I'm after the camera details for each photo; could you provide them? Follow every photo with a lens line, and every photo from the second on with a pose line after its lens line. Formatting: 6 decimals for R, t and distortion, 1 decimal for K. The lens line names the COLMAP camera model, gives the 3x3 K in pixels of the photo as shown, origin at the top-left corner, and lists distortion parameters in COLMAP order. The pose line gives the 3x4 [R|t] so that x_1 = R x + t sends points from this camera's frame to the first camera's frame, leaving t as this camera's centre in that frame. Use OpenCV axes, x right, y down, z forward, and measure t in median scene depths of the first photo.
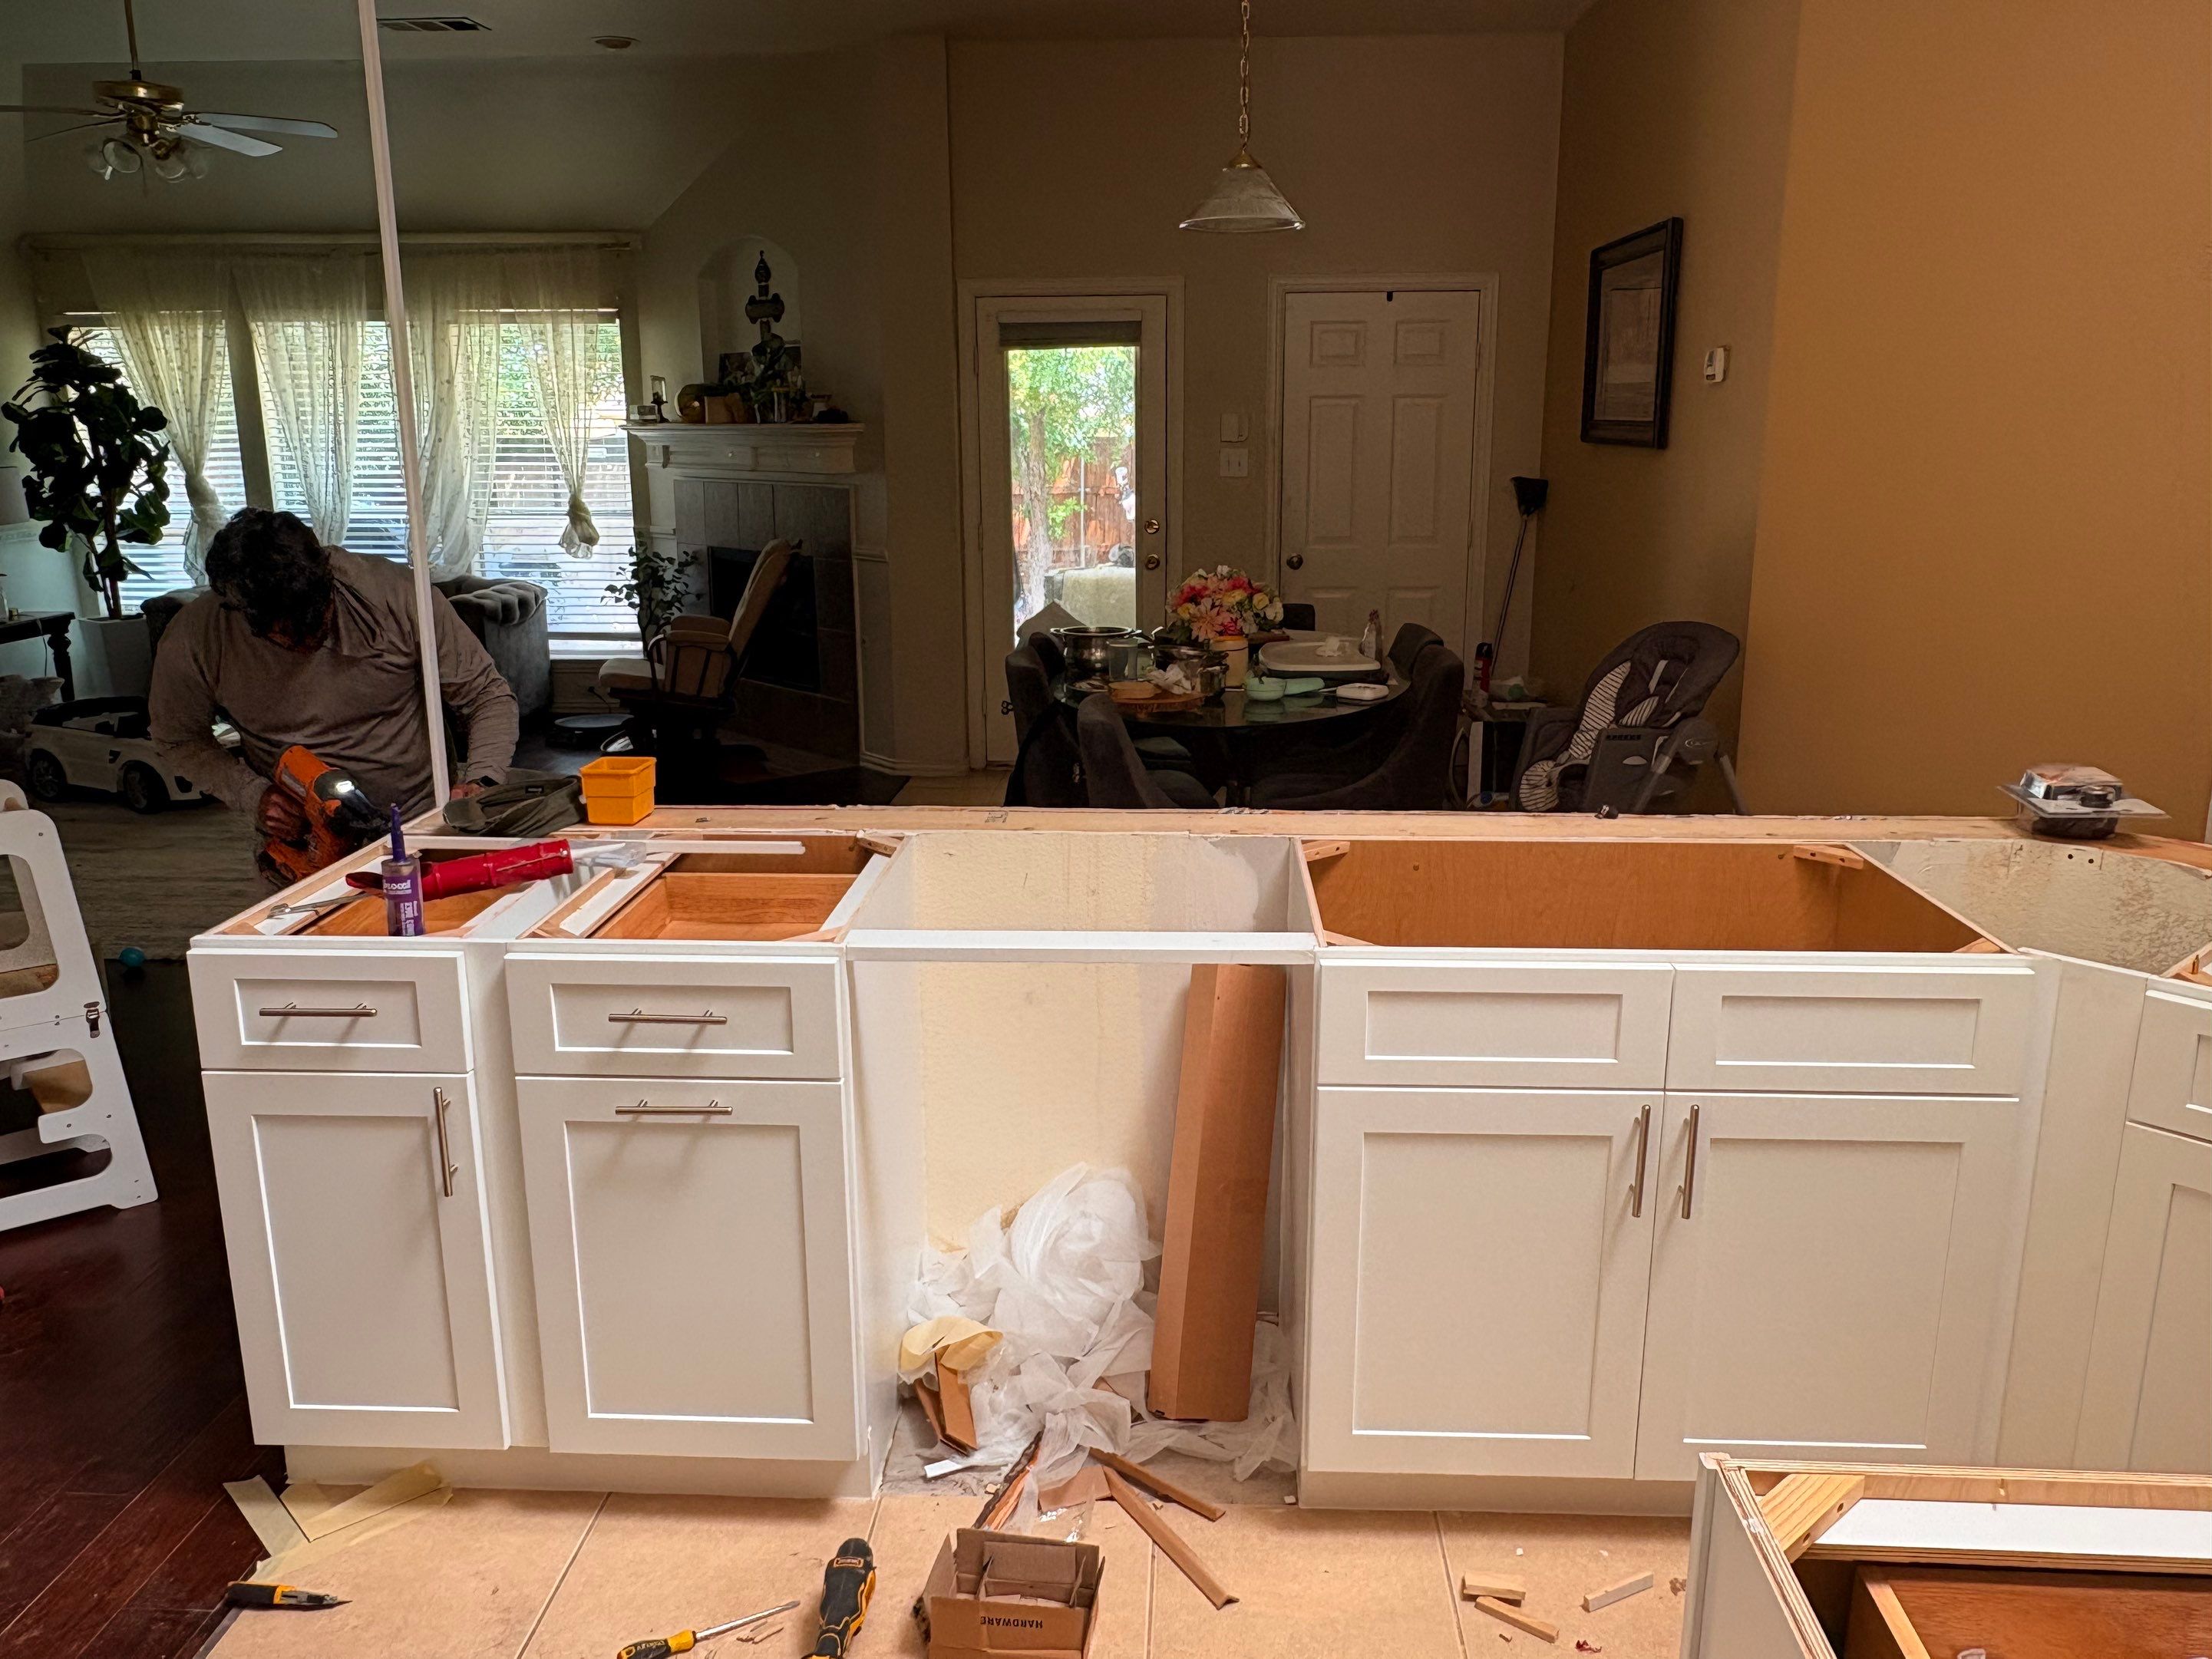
lens RADIAL K [[1708.2, 0, 1104.8], [0, 1708.2, 826.9], [0, 0, 1]] dist [0.003039, 0.000143]
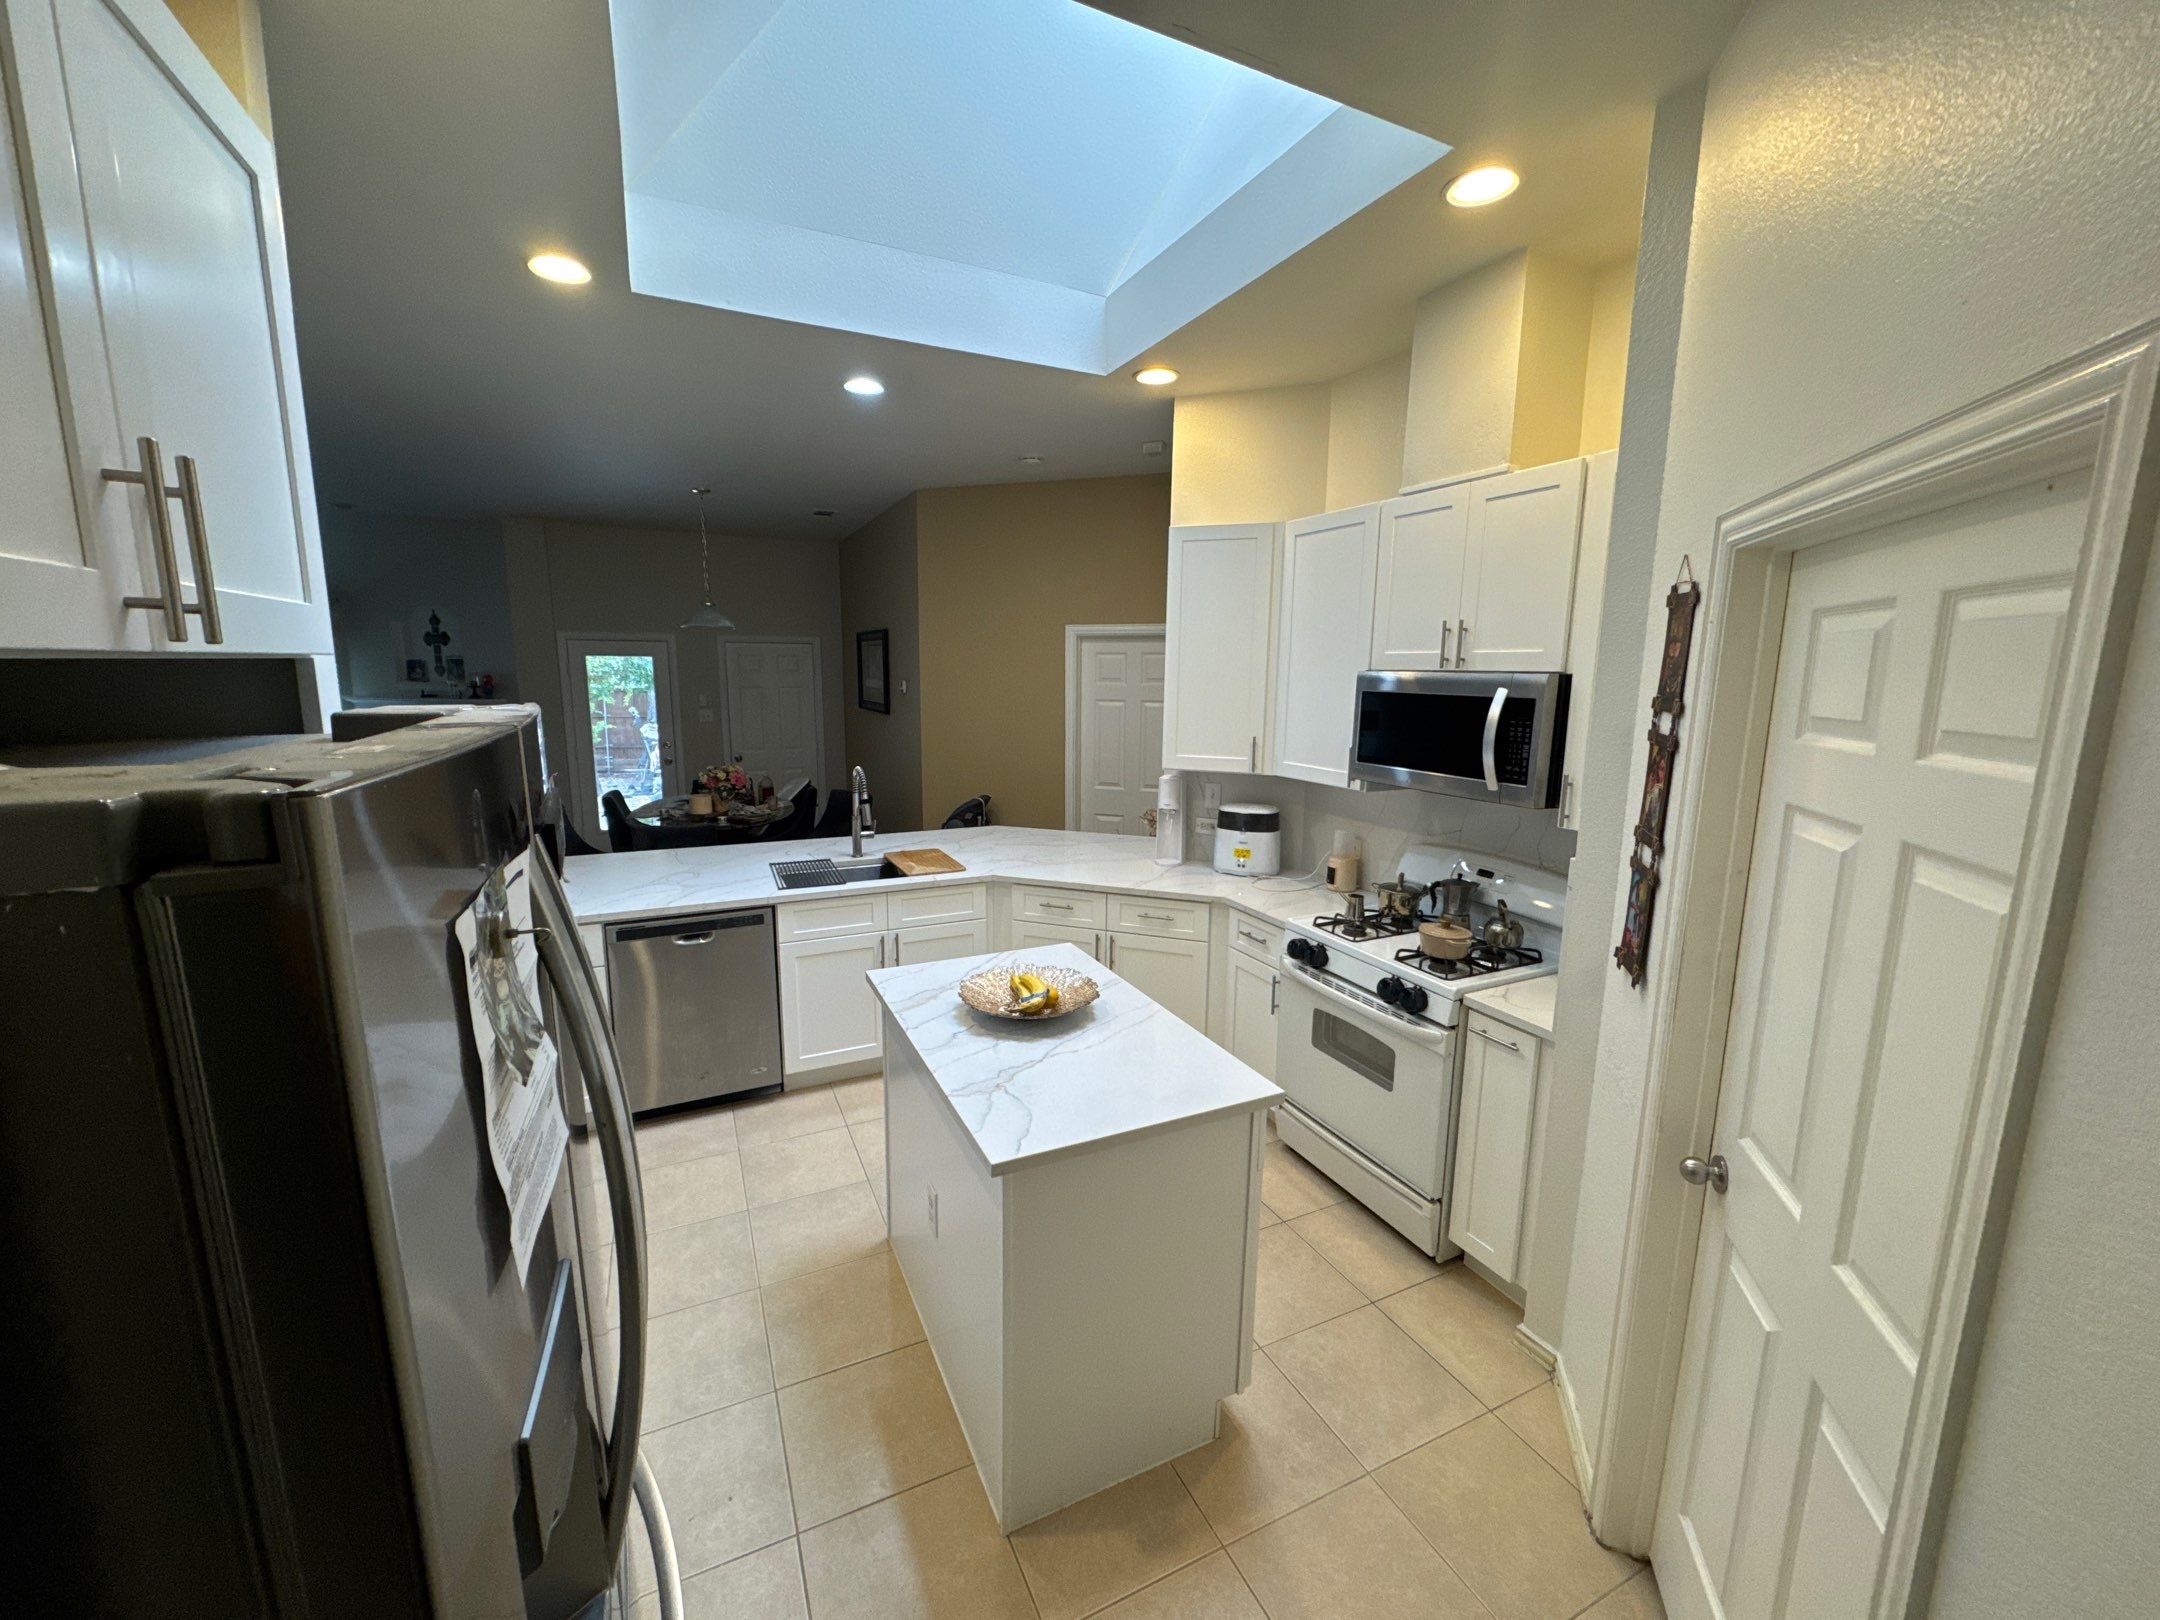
lens RADIAL K [[868.5, 0, 1081.3], [0, 868.5, 809.3], [0, 0, 1]] dist [0.001607, -0.000178]
pose [[0.877301, -0.065031, 0.475514, -0.047115], [0.099907, 0.993818, -0.048410, 0.014007], [-0.469426, 0.089977, 0.878375, -0.244407]]
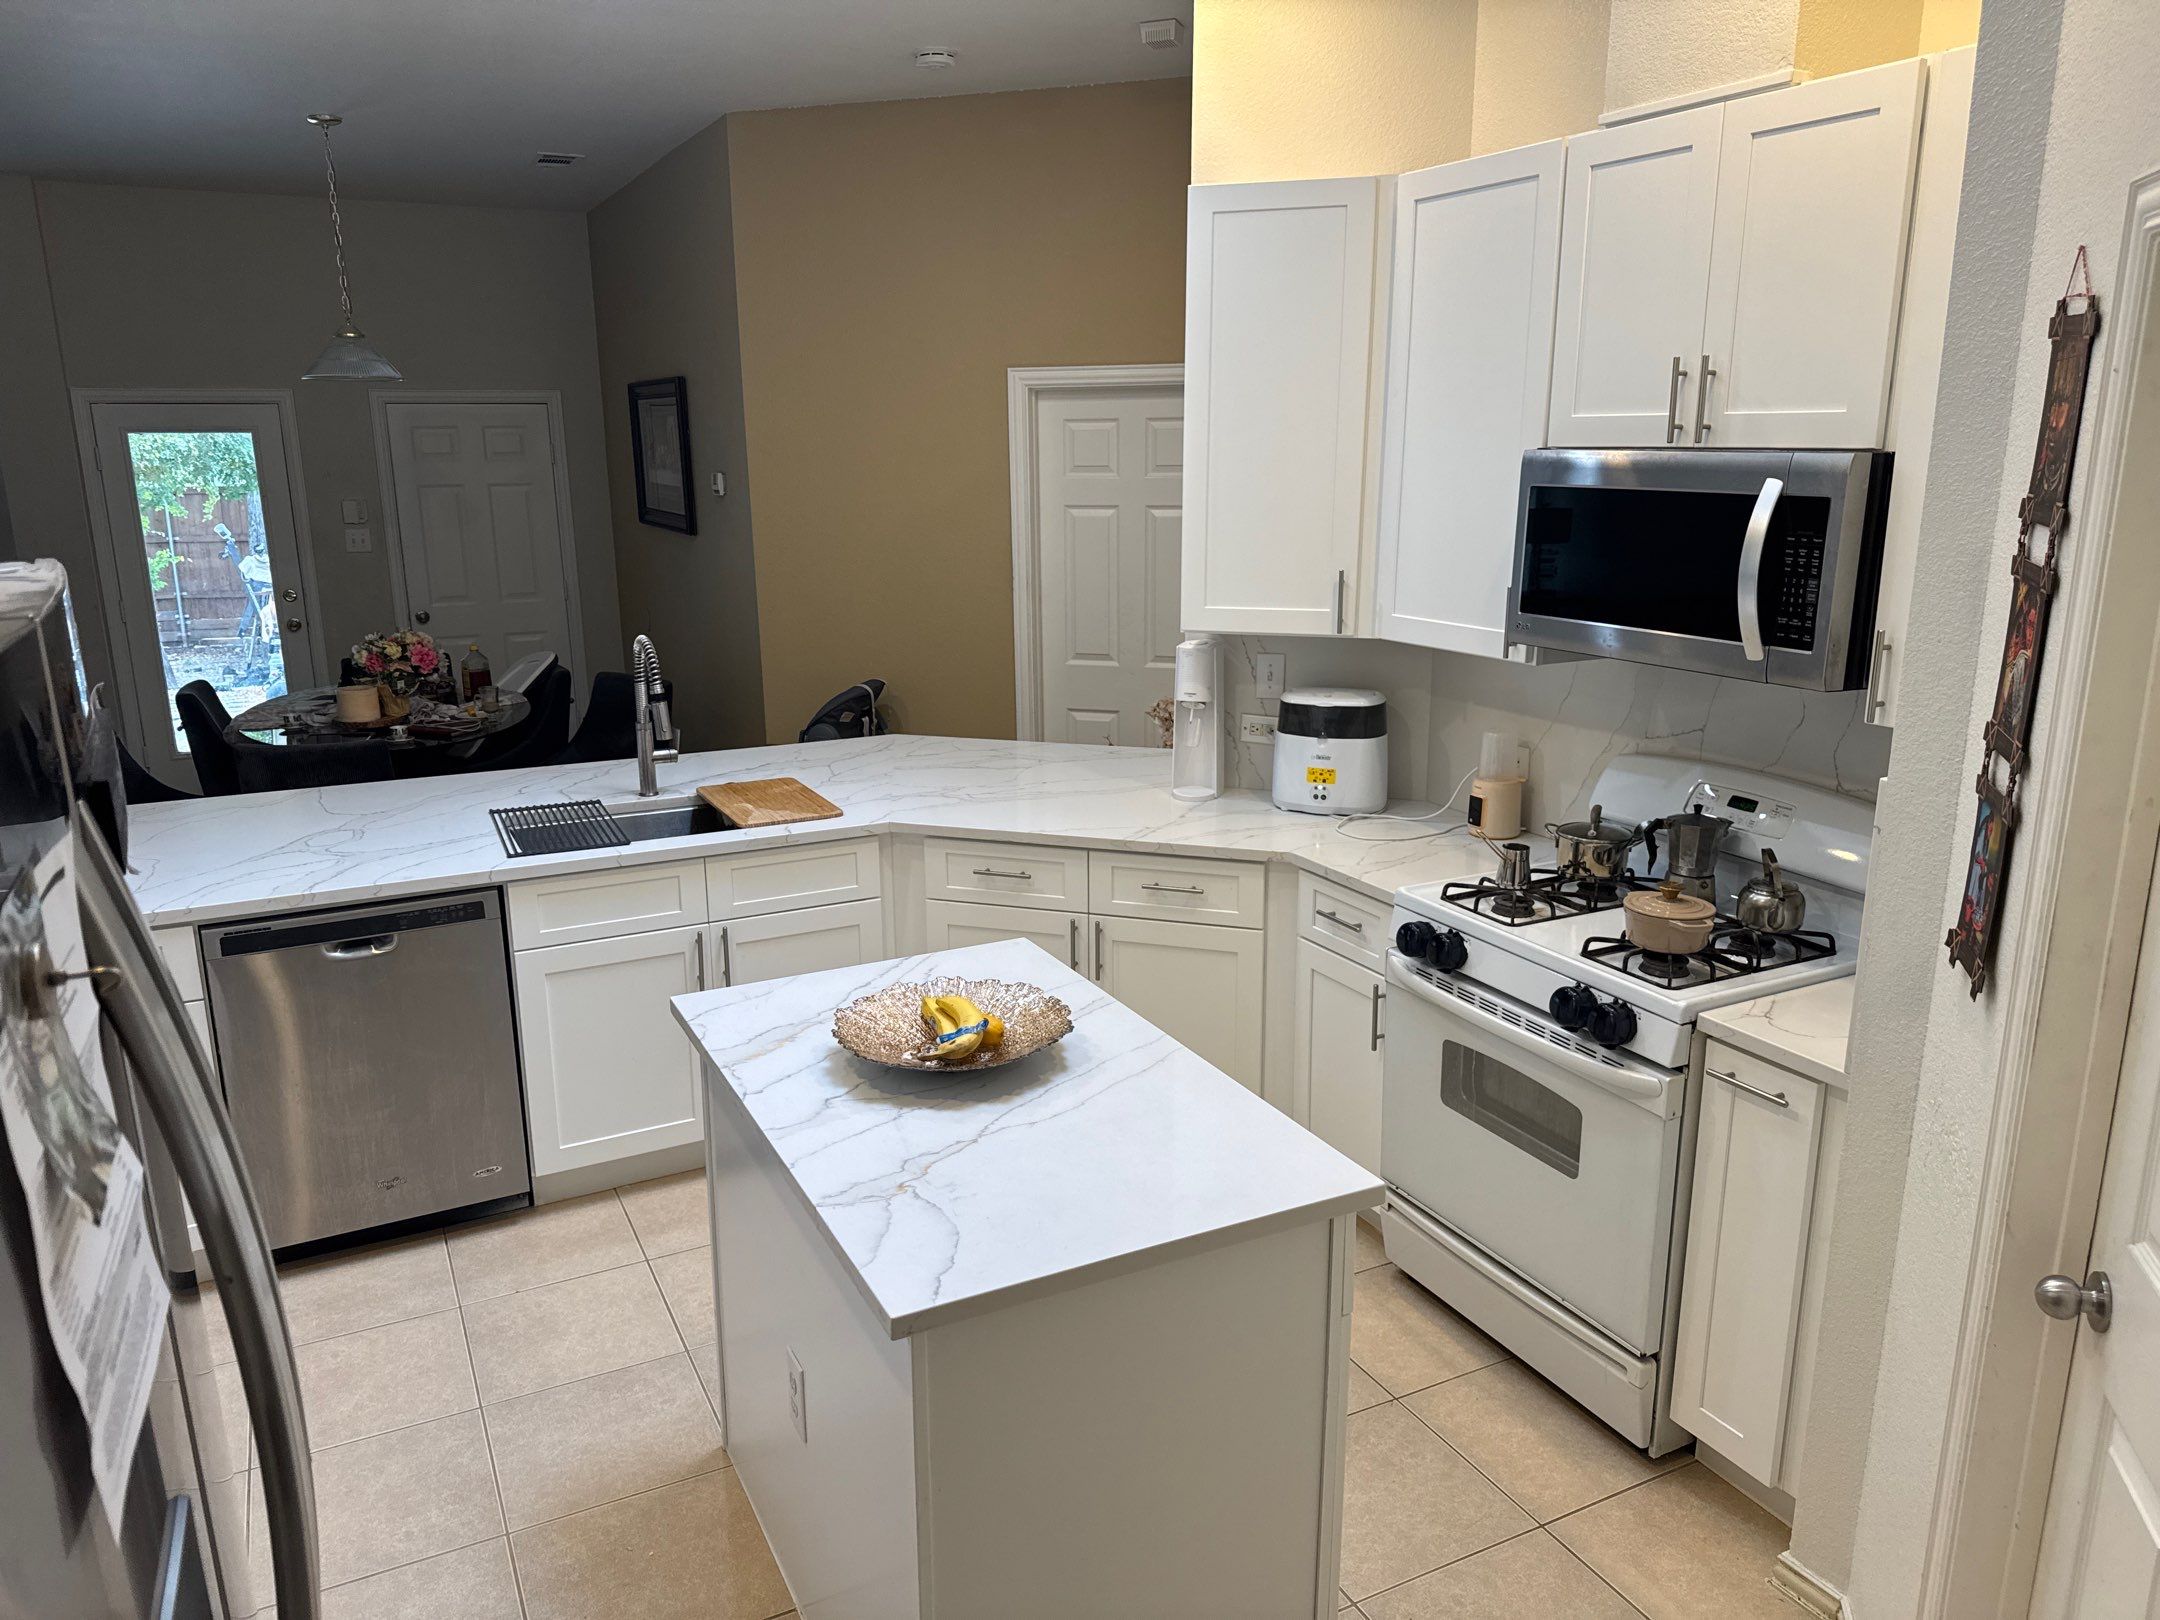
lens RADIAL K [[1532.3, 0, 1083.7], [0, 1532.3, 818.7], [0, 0, 1]] dist [0.096612, -0.135484]
pose [[0.864845, -0.122603, 0.486838, -0.047652], [0.120948, 0.992043, 0.034973, 0.010446], [-0.487252, 0.028636, 0.872792, -0.253819]]
